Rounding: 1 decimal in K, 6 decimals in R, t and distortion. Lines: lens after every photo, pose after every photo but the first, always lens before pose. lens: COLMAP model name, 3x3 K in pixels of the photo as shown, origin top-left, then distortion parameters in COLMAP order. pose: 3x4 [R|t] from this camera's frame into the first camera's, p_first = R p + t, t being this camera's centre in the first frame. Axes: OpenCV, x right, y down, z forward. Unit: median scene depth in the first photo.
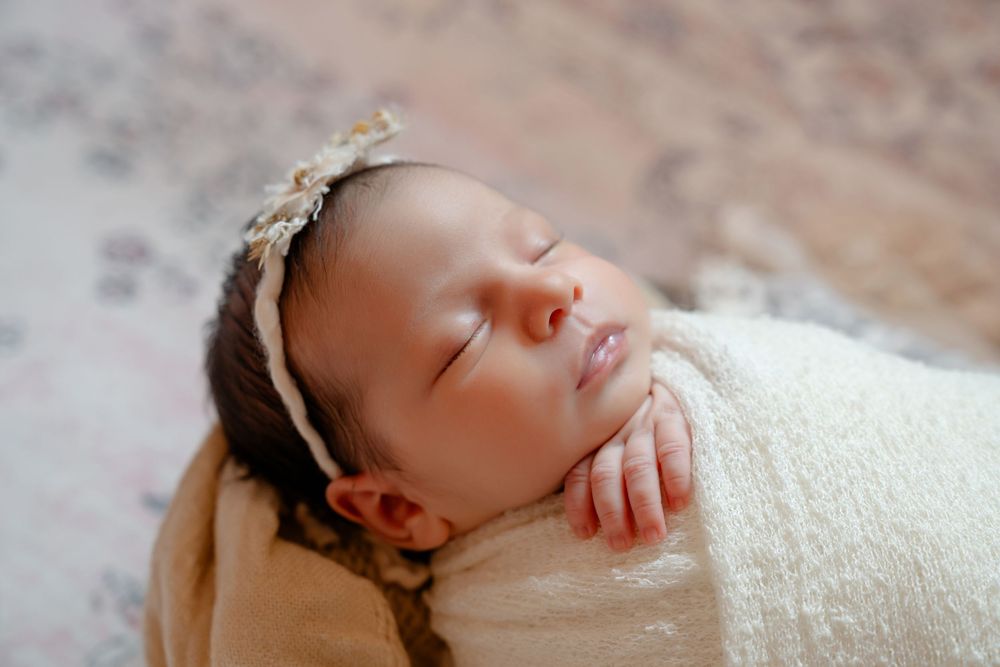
lens RADIAL K [[1472.8, 0, 505.2], [0, 1472.8, 332.8], [0, 0, 1]] dist [0.131313, 0.000000]
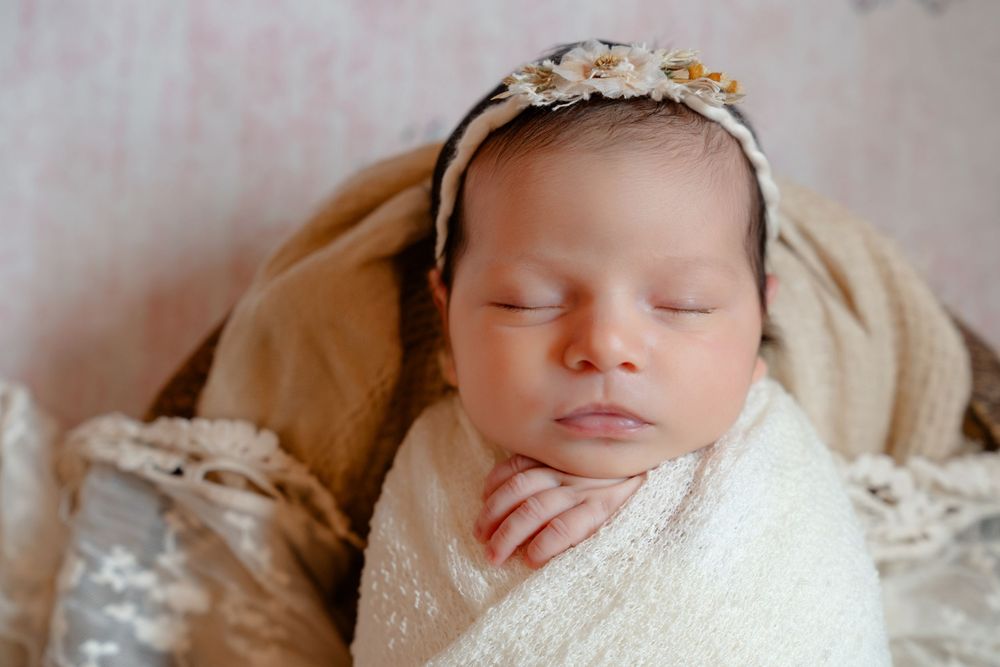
lens RADIAL K [[1679.0, 0, 479.9], [0, 1679.0, 320.1], [0, 0, 1]] dist [0.193277, 0.000000]
pose [[0.499243, 0.816794, -0.289143, 0.303954], [-0.613162, 0.568823, 0.548153, -0.611403], [0.612200, -0.096370, 0.784809, 0.054405]]
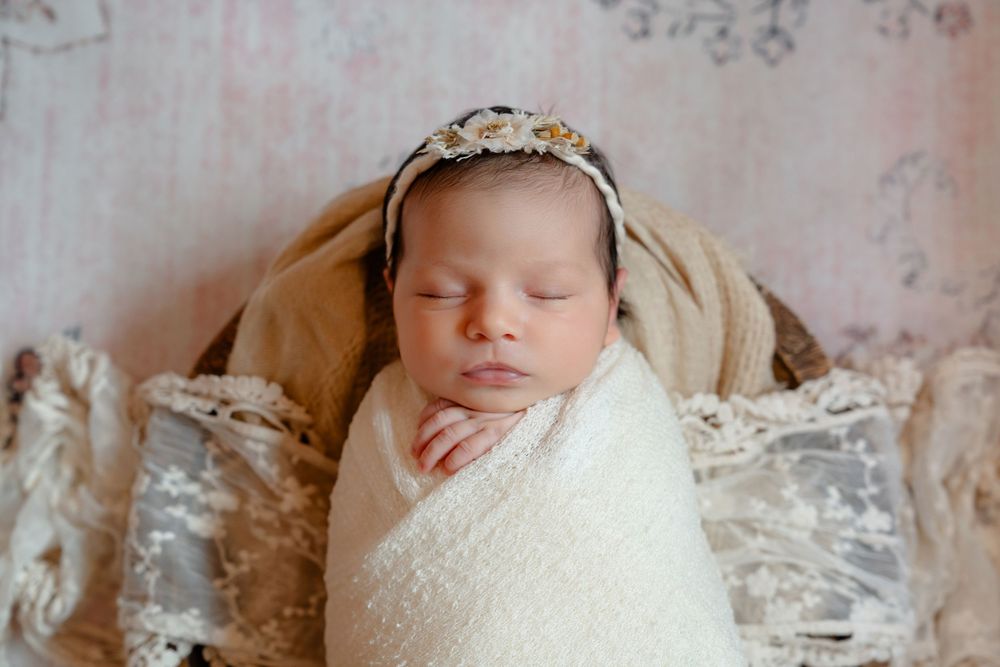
lens RADIAL K [[1472.8, 0, 499.6], [0, 1472.8, 326.9], [0, 0, 1]] dist [0.131313, 0.000000]
pose [[0.506981, 0.818499, -0.270241, 0.434039], [-0.593454, 0.558833, 0.579239, -0.880531], [0.625126, -0.133288, 0.769059, -0.123816]]
